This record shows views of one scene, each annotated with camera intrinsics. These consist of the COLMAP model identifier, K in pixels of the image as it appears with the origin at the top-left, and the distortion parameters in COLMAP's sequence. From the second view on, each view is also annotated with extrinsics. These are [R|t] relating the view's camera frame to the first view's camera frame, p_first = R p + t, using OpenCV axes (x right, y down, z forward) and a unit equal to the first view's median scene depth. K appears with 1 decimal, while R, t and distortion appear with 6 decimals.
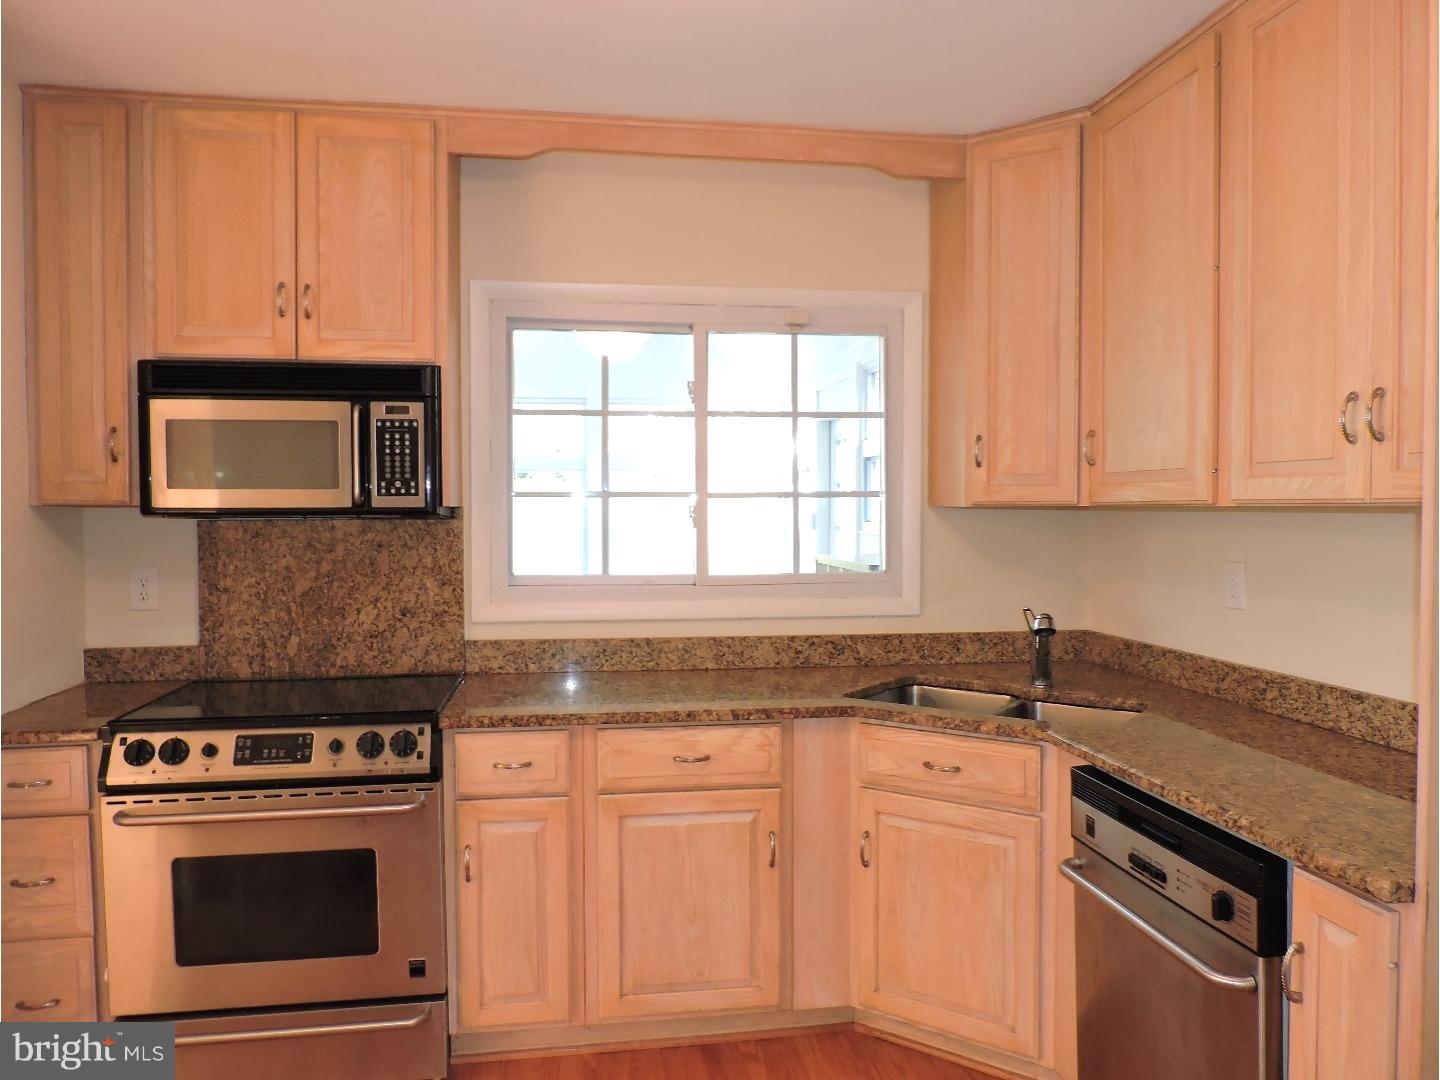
lens RADIAL K [[1017.0, 0, 720.5], [0, 1017.0, 543.5], [0, 0, 1]] dist [-0.027164, 0.002264]
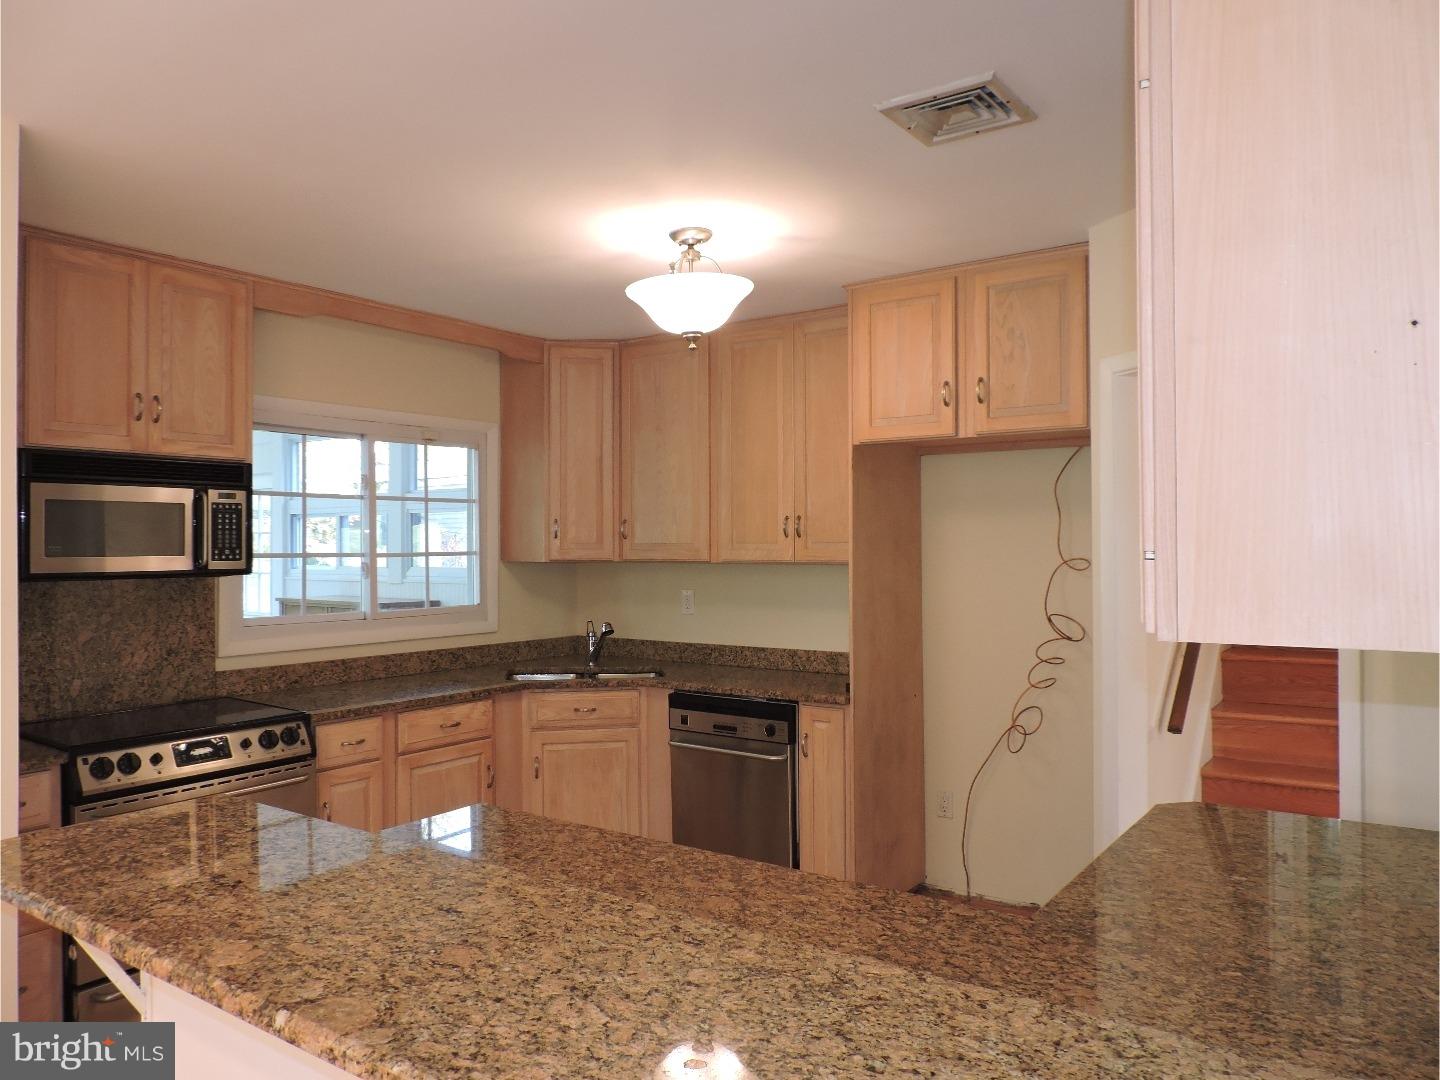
lens RADIAL K [[1017.0, 0, 720.5], [0, 1017.0, 543.5], [0, 0, 1]] dist [-0.027164, 0.002264]
pose [[0.699656, -0.001067, 0.714479, -0.814286], [0.026261, 0.999362, -0.024224, -0.020316], [-0.713997, 0.035712, 0.699238, -0.391007]]
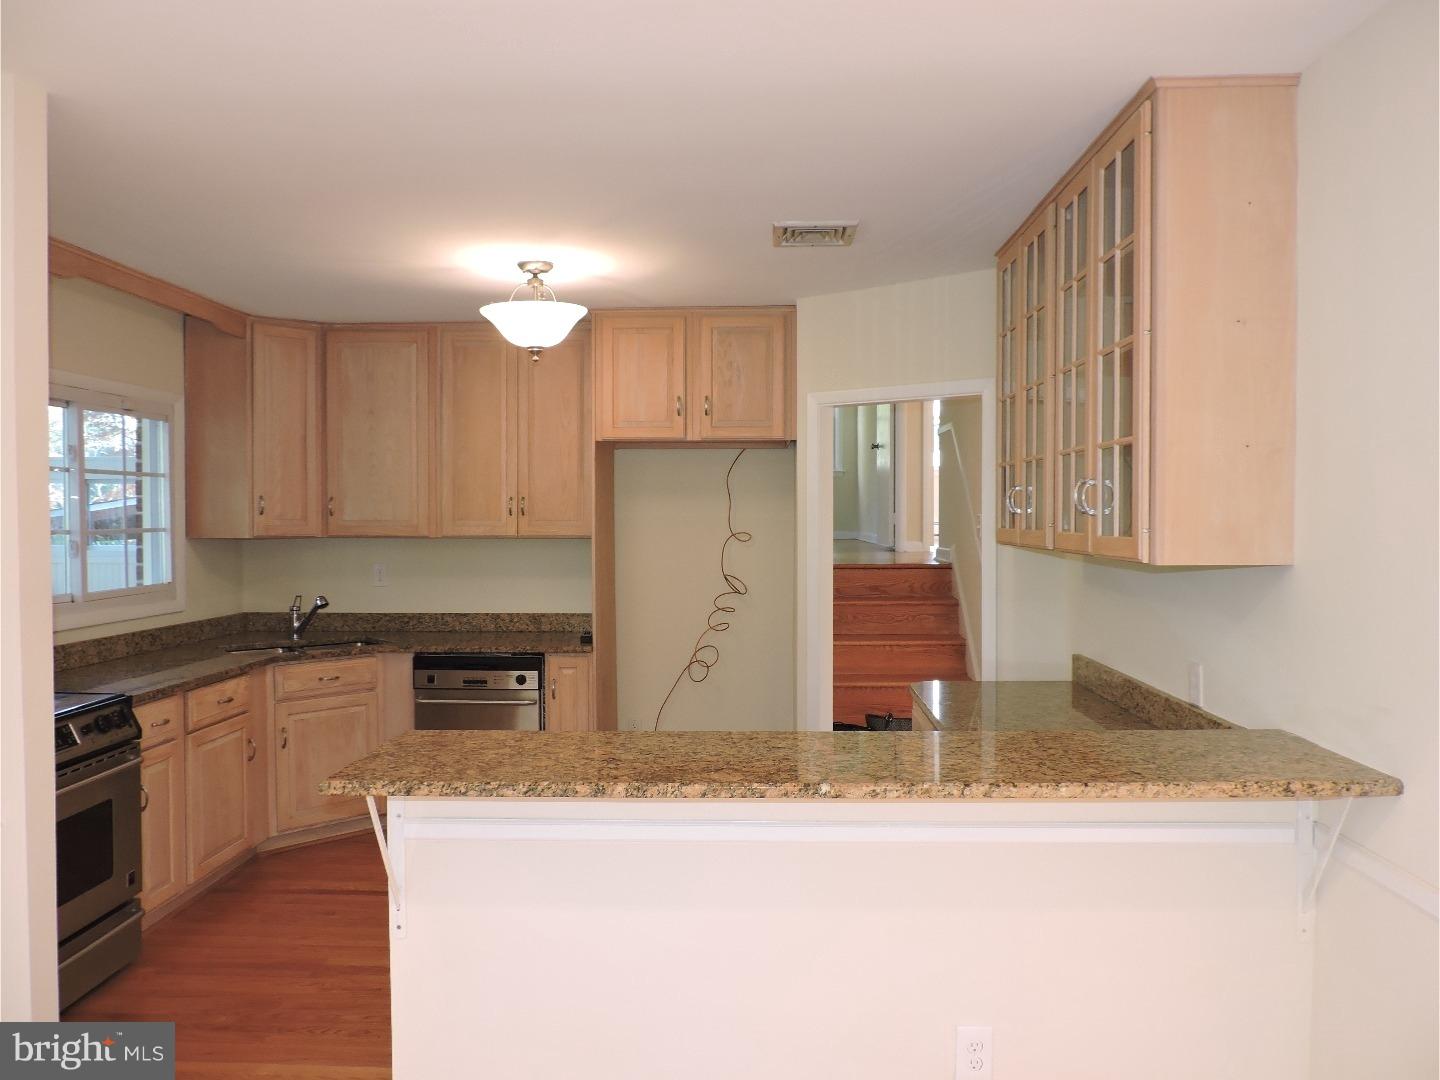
lens RADIAL K [[1017.0, 0, 720.5], [0, 1017.0, 543.5], [0, 0, 1]] dist [-0.027164, 0.002264]
pose [[0.192456, -0.024529, 0.980999, -1.349683], [0.031973, 0.999314, 0.018714, -0.037604], [-0.980785, 0.027763, 0.193108, -0.072180]]
